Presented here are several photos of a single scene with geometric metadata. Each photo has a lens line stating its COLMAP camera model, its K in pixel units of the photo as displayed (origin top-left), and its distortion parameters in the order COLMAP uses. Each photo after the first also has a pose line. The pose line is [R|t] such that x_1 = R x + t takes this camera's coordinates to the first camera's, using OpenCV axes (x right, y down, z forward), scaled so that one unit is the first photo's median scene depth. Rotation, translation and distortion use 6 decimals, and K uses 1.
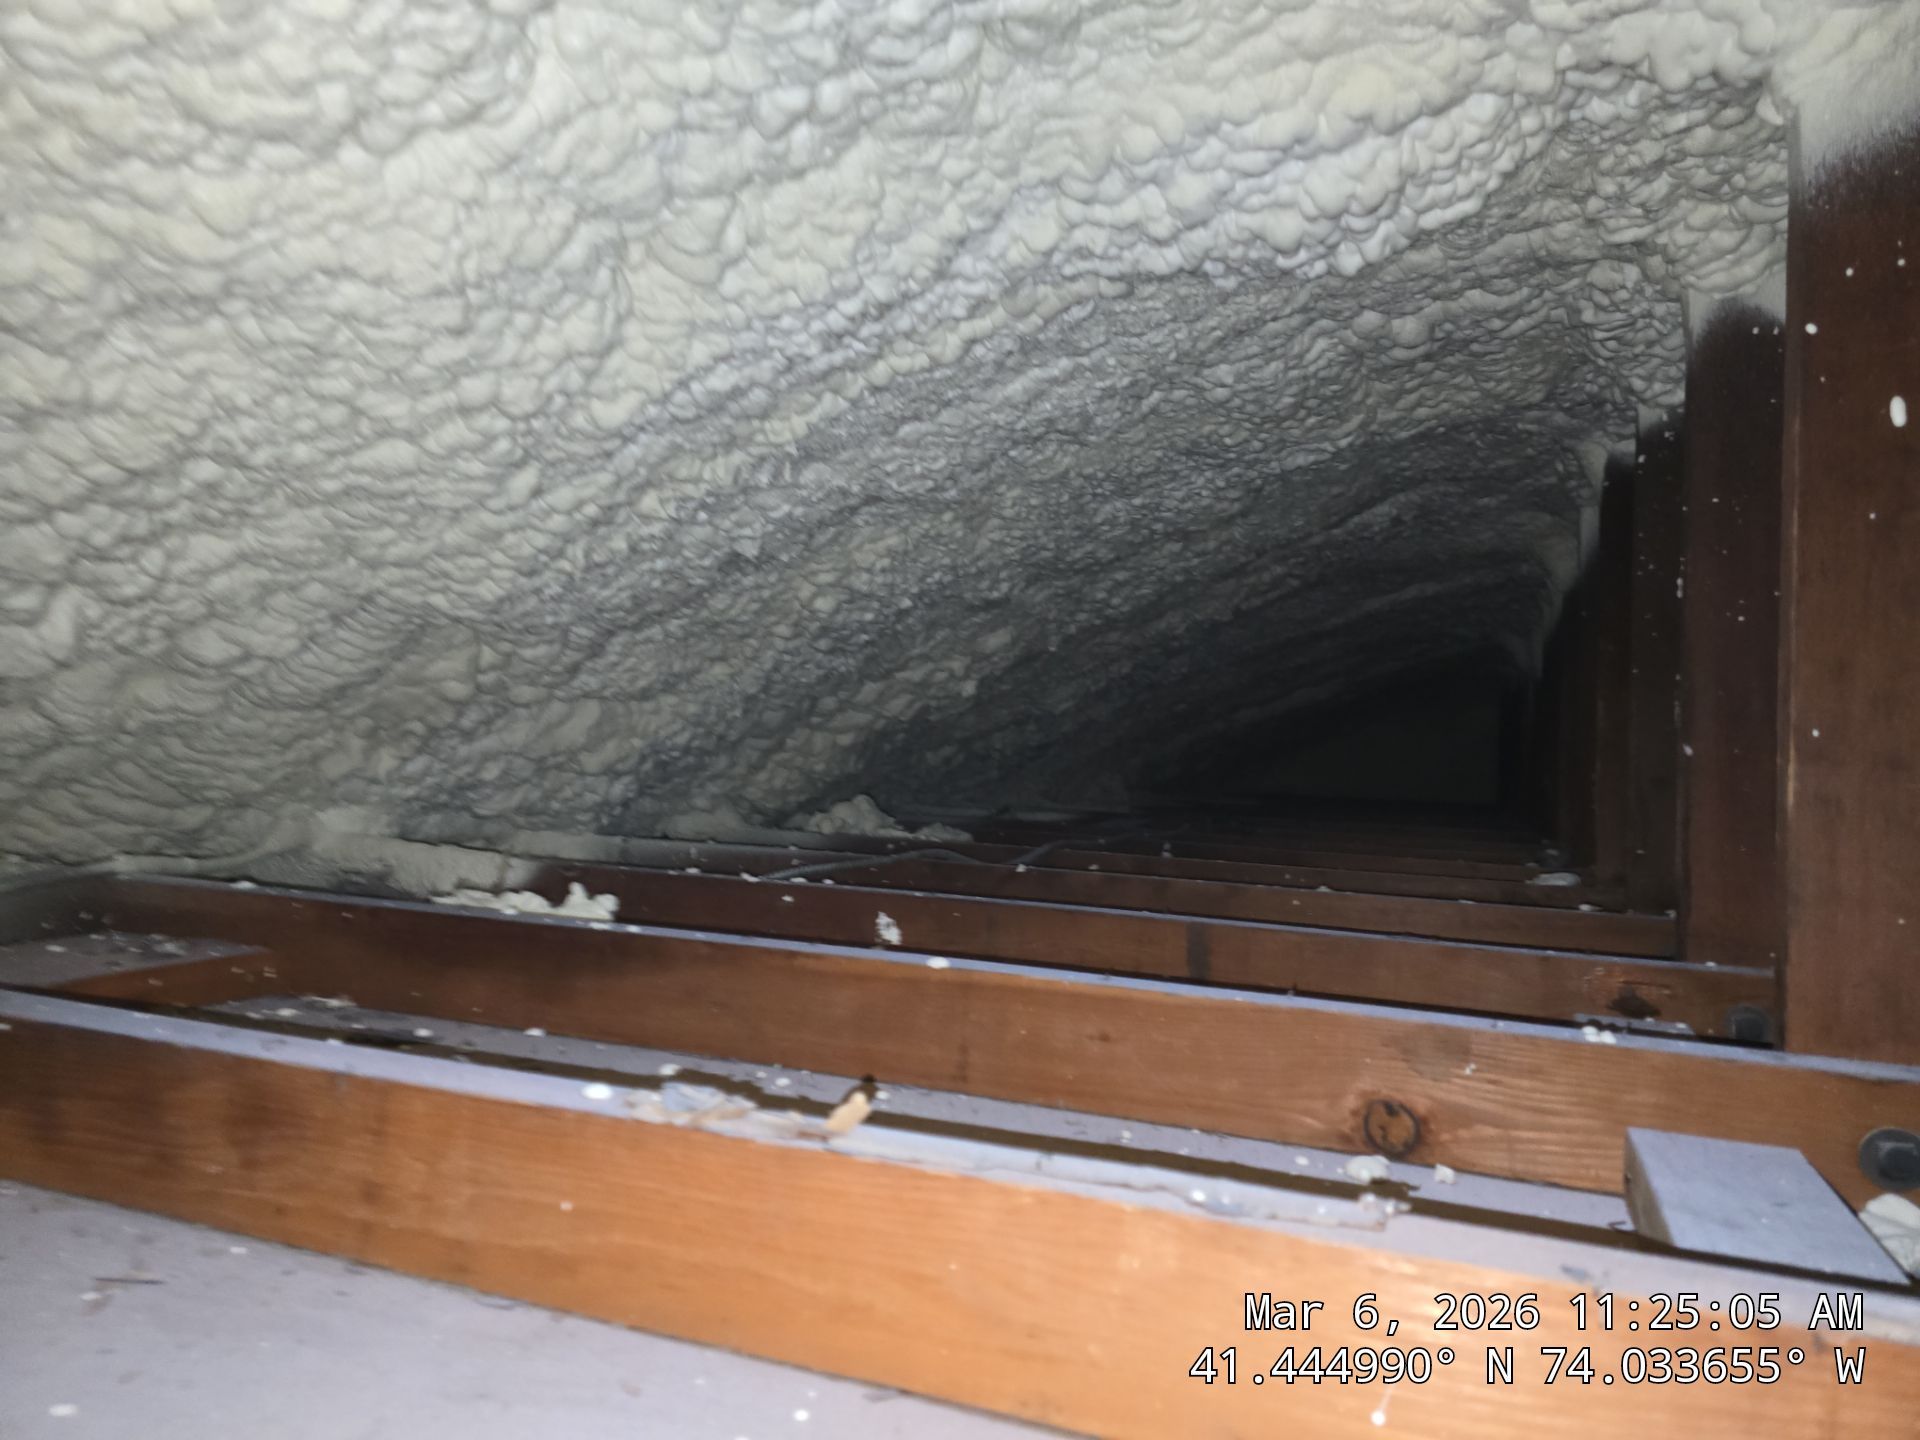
lens RADIAL K [[1249.5, 0, 967.5], [0, 1249.5, 716.0], [0, 0, 1]] dist [0.065460, -0.064987]
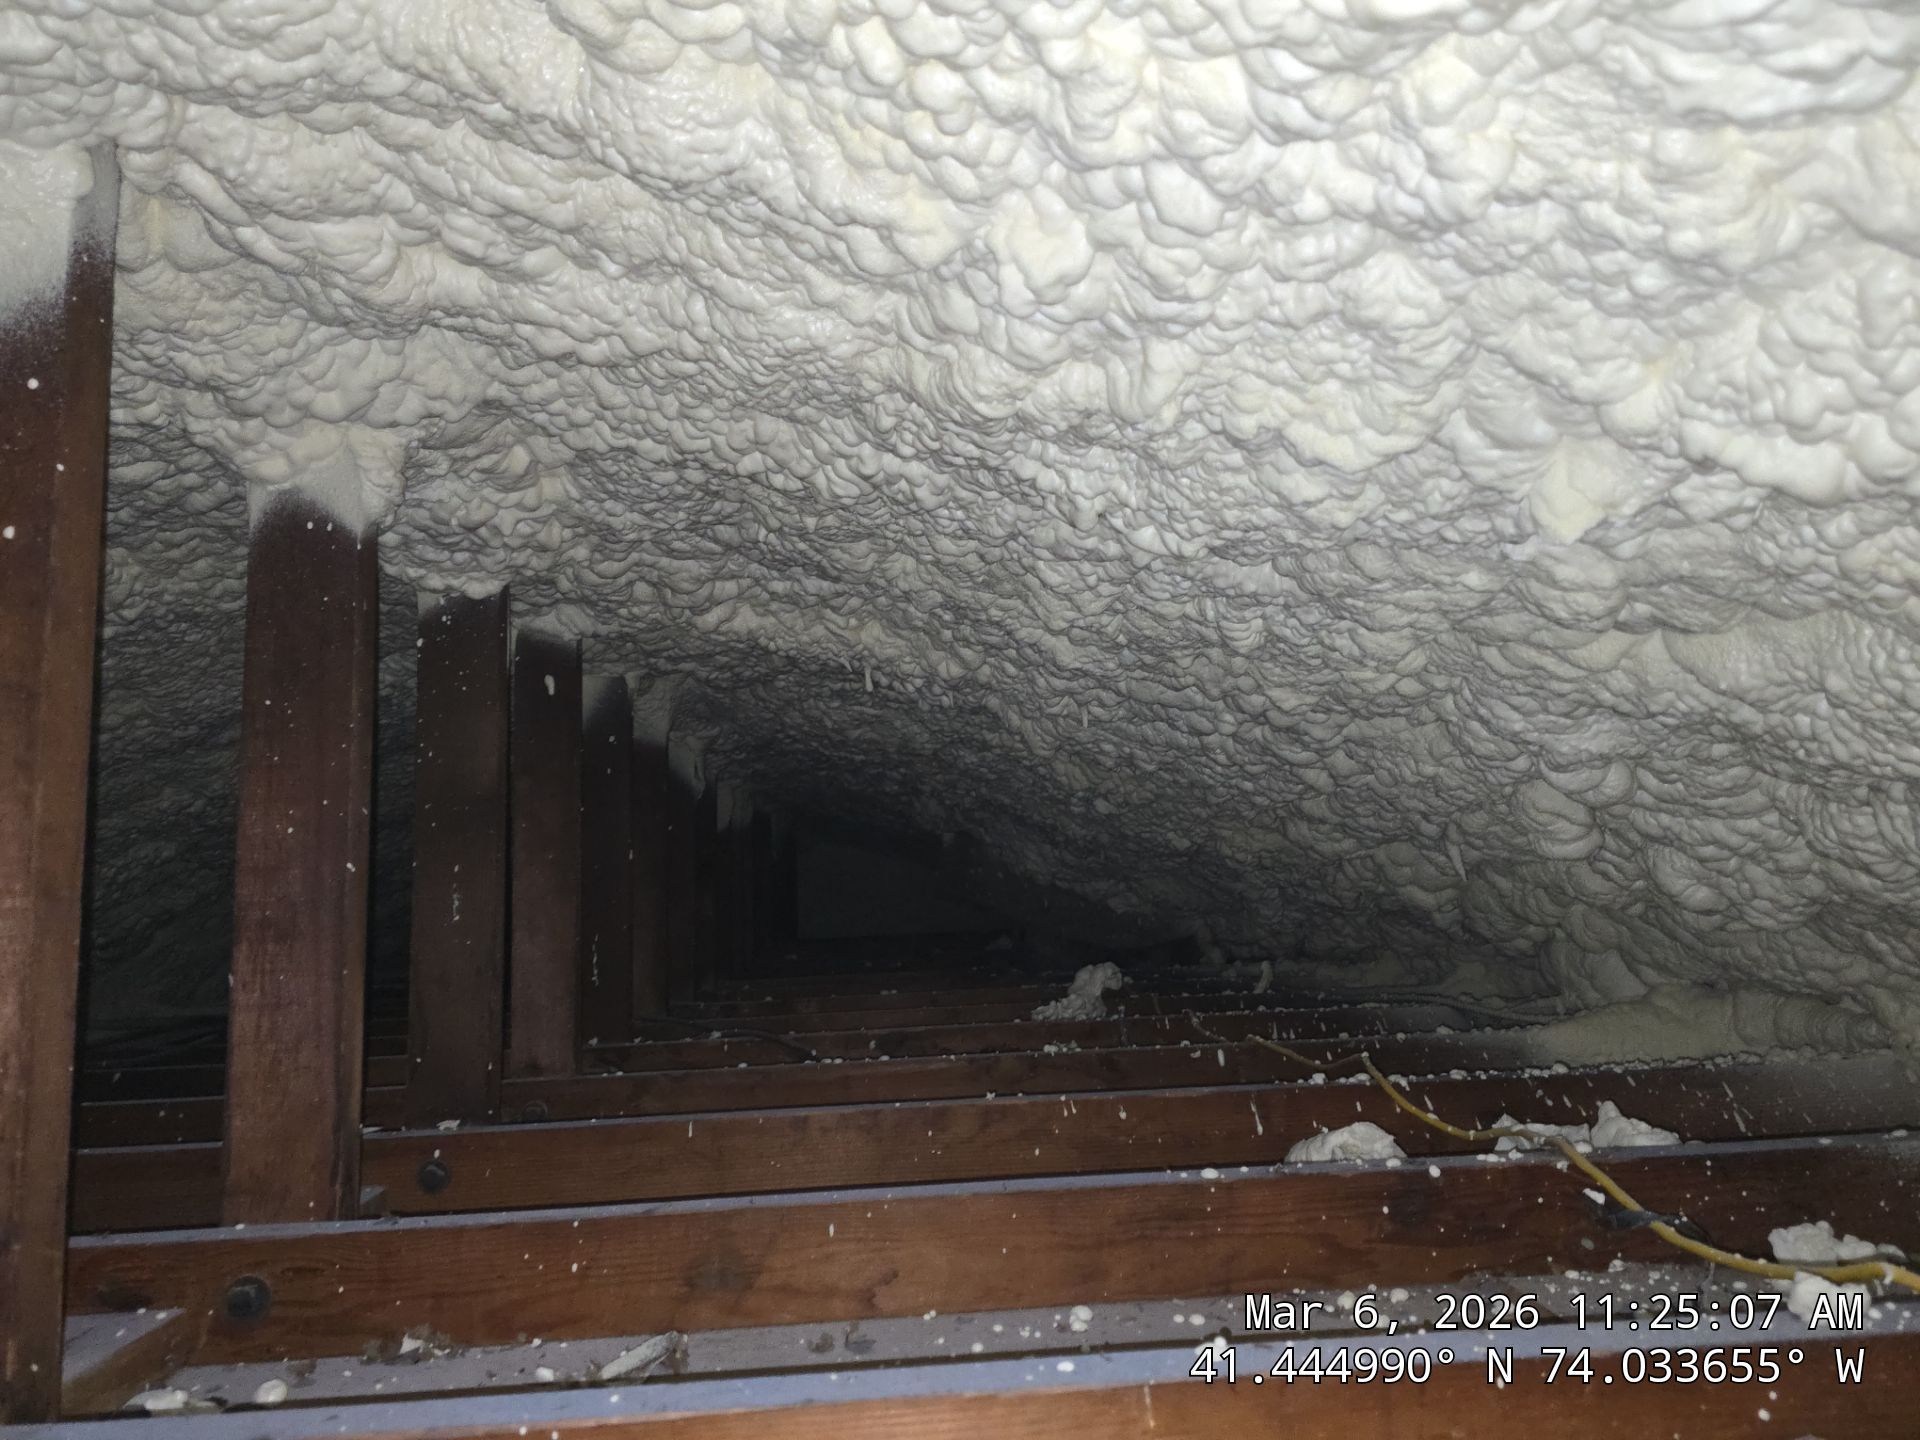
lens RADIAL K [[1278.4, 0, 973.0], [0, 1278.4, 706.2], [0, 0, 1]] dist [0.053333, -0.049883]
pose [[0.902591, -0.013727, 0.430281, 0.521267], [0.059852, 0.993786, -0.093846, -0.039207], [-0.426319, 0.110457, 0.897804, -0.054564]]
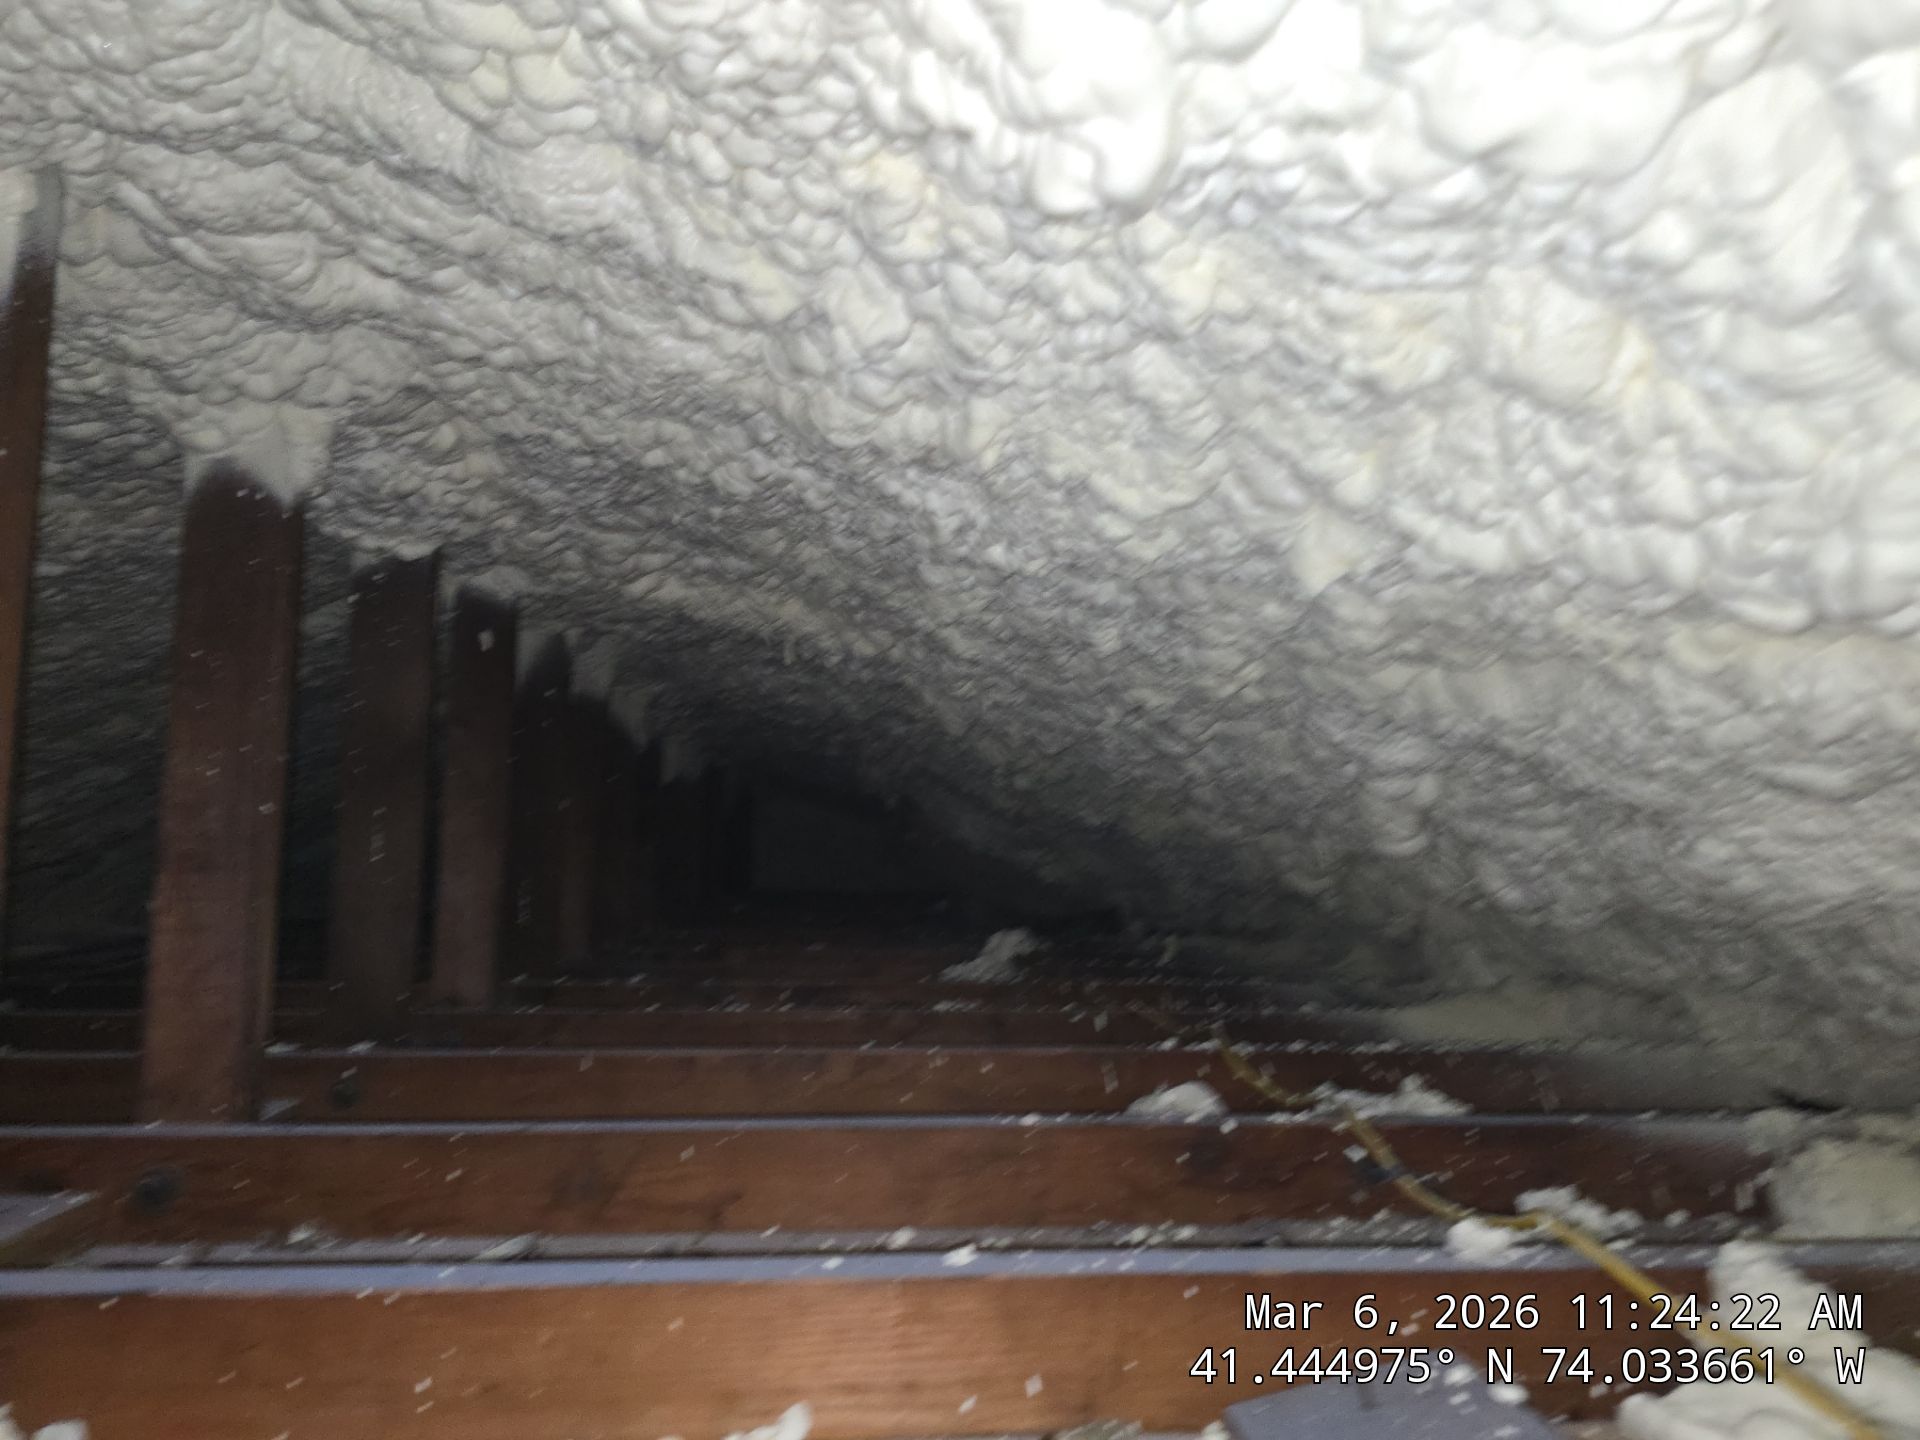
lens RADIAL K [[1270.1, 0, 974.7], [0, 1270.1, 714.9], [0, 0, 1]] dist [0.040371, -0.040483]
pose [[0.891519, 0.020796, 0.452505, 0.547986], [0.006183, 0.998294, -0.058060, -0.047725], [-0.452941, 0.054559, 0.889870, -0.150841]]
